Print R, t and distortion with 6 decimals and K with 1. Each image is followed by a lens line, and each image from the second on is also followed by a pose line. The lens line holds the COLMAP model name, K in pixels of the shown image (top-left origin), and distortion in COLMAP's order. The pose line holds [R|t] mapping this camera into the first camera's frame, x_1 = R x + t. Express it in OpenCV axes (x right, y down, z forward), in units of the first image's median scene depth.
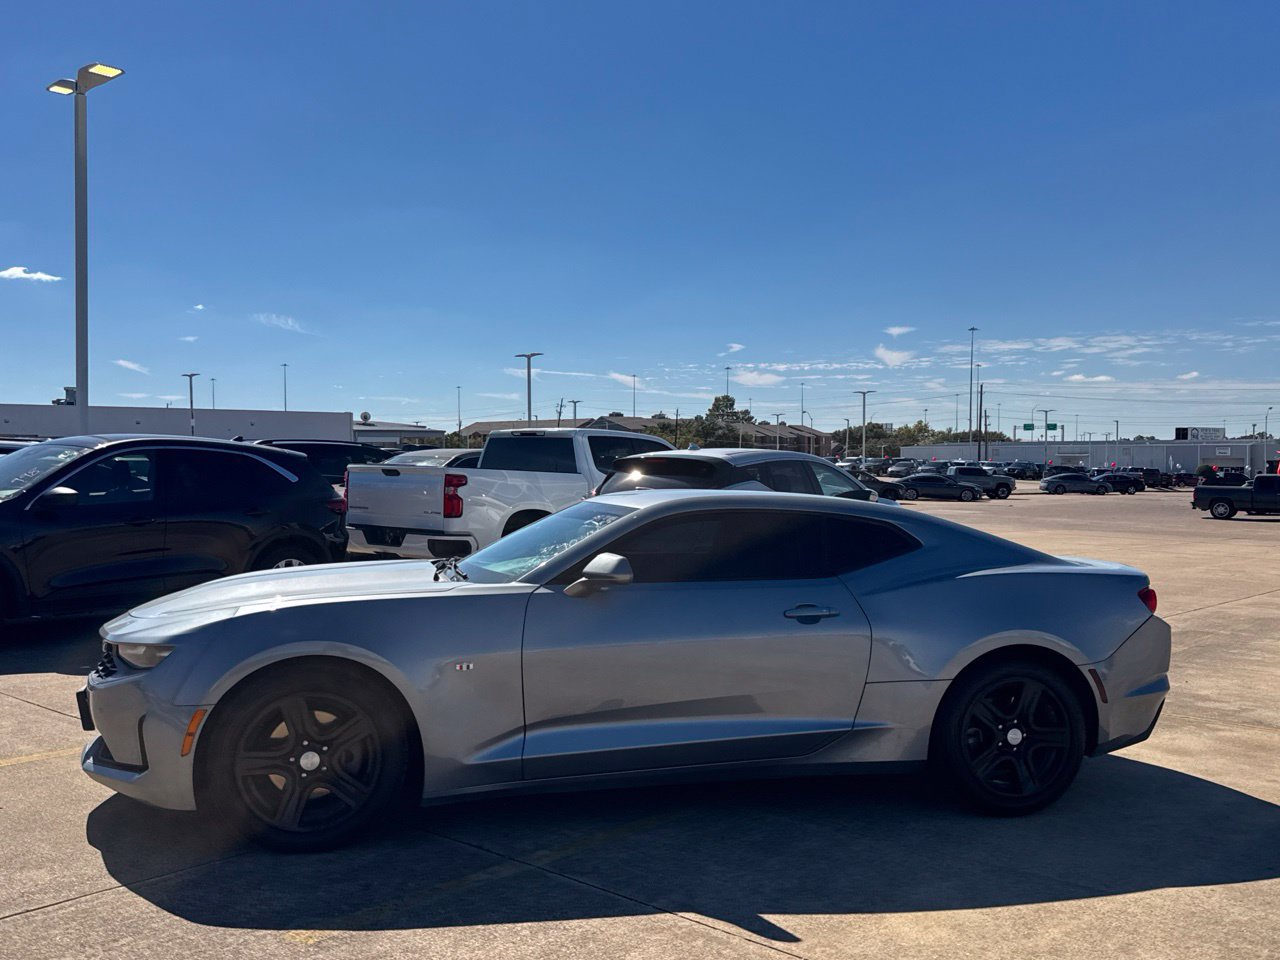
lens RADIAL K [[1140.0, 0, 632.7], [0, 1140.0, 500.9], [0, 0, 1]] dist [0.148762, -0.273874]
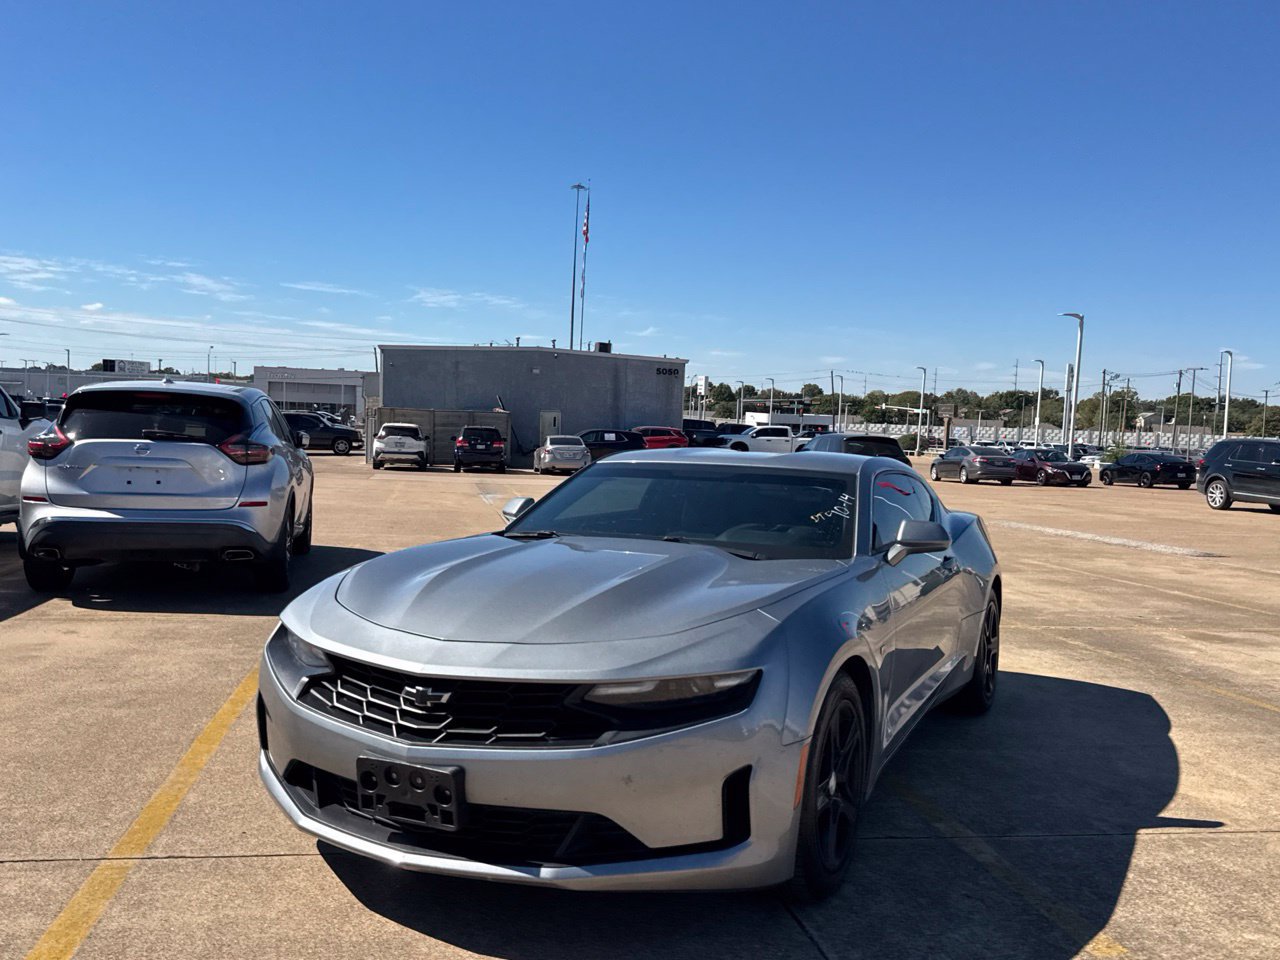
lens RADIAL K [[1140.0, 0, 634.8], [0, 1140.0, 488.1], [0, 0, 1]] dist [0.148762, -0.273874]
pose [[0.636399, -0.028237, 0.770843, -0.868567], [-0.009084, 0.998986, 0.044094, -0.021885], [-0.771307, -0.035064, 0.635497, 0.503185]]
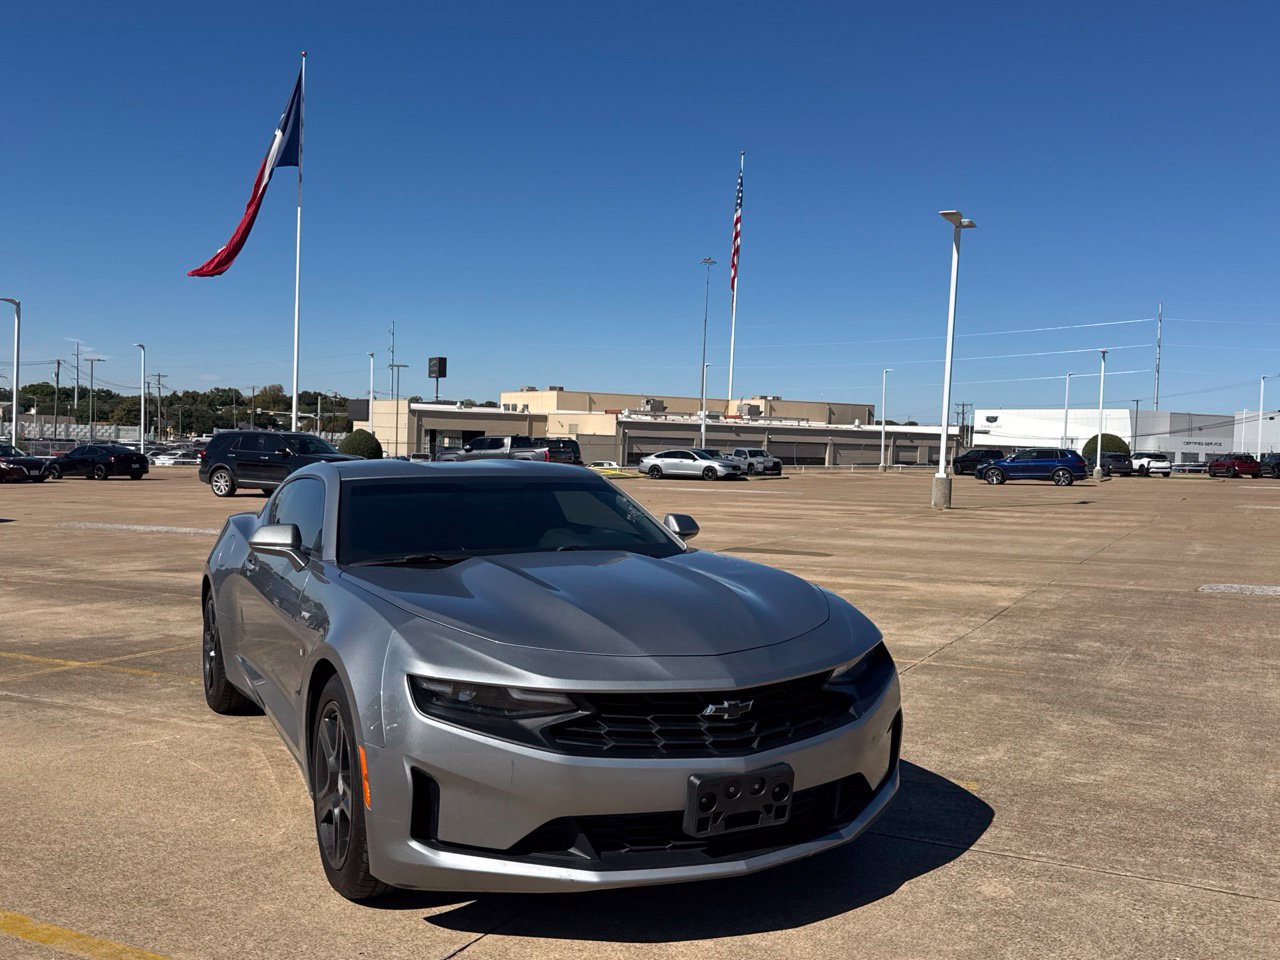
lens RADIAL K [[1140.0, 0, 635.2], [0, 1140.0, 487.0], [0, 0, 1]] dist [0.148762, -0.273874]
pose [[-0.225563, -0.048015, 0.973045, -1.084535], [0.006061, 0.998696, 0.050686, -0.040360], [-0.974210, 0.017330, -0.224978, 1.200916]]
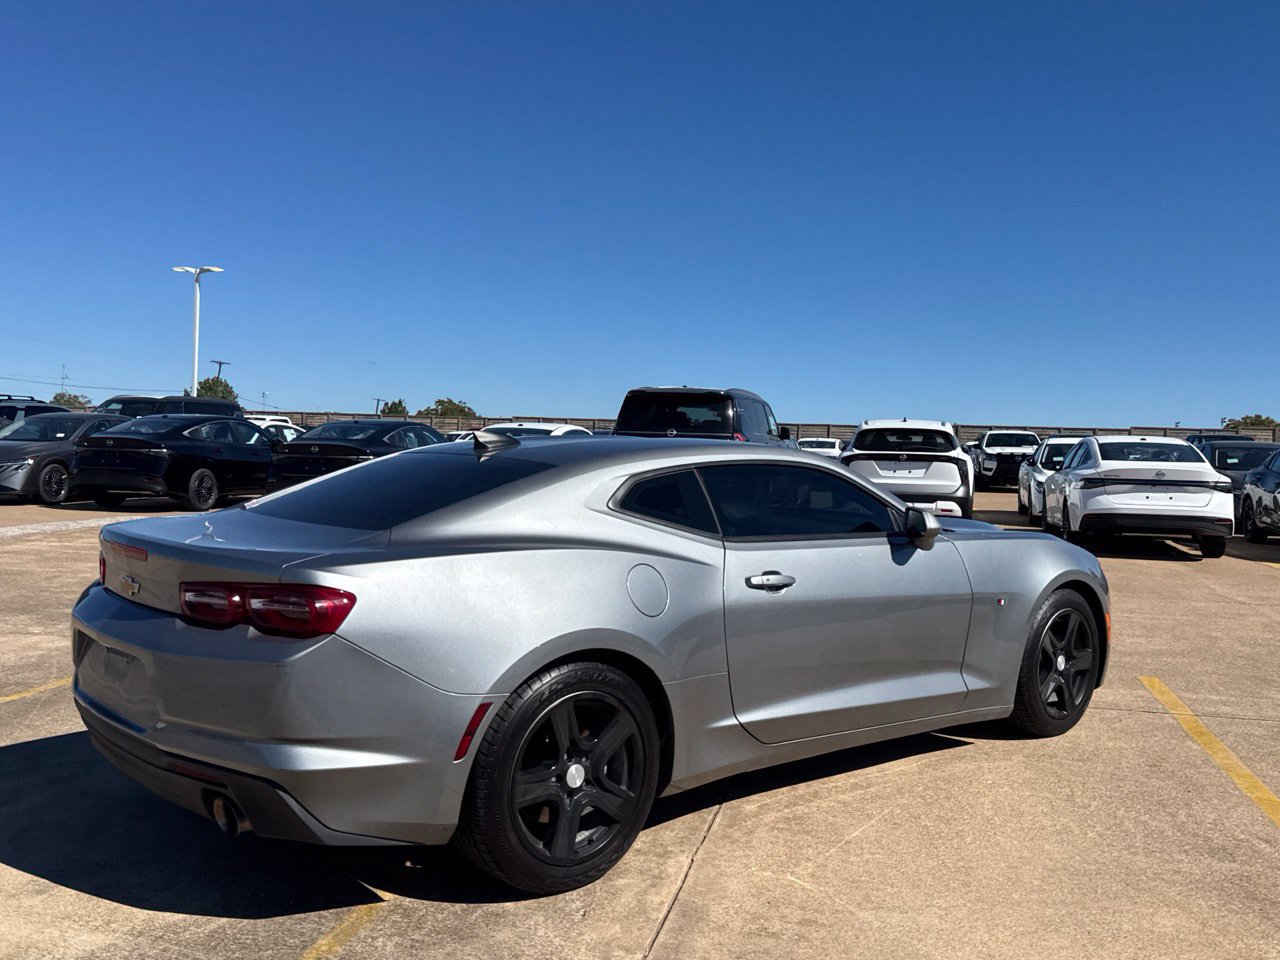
lens RADIAL K [[1140.0, 0, 635.6], [0, 1140.0, 489.0], [0, 0, 1]] dist [0.148762, -0.273874]
pose [[-0.886588, -0.013108, -0.462374, 0.533306], [-0.046477, 0.997064, 0.060853, -0.025340], [0.460219, 0.075441, -0.884594, 1.991236]]
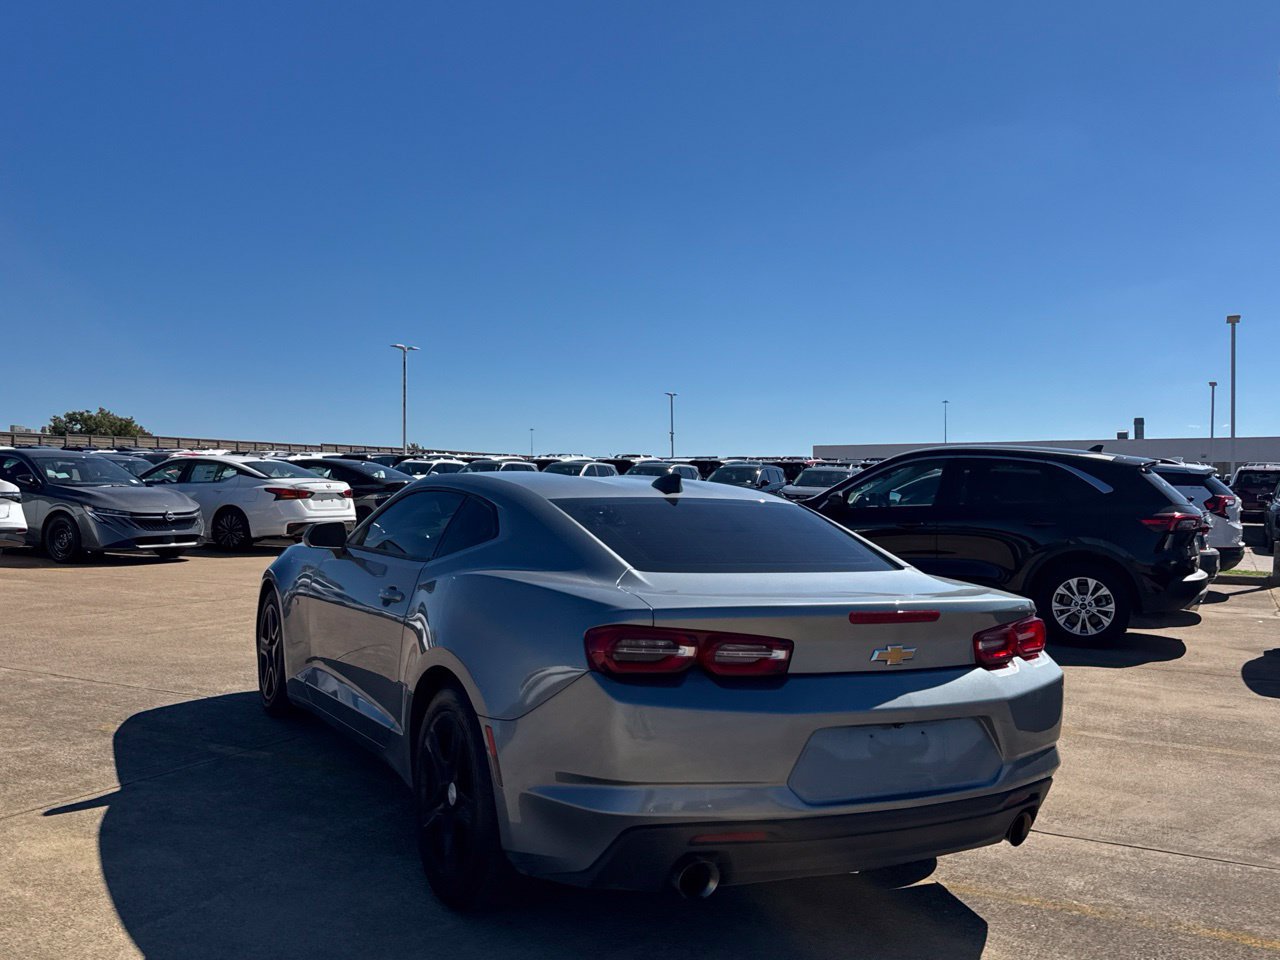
lens RADIAL K [[1140.0, 0, 631.9], [0, 1140.0, 468.7], [0, 0, 1]] dist [0.148762, -0.273874]
pose [[0.246661, -0.012983, -0.969015, 1.078103], [-0.045054, 0.998675, -0.024849, 0.007958], [0.968054, 0.049788, 0.245749, 0.917077]]
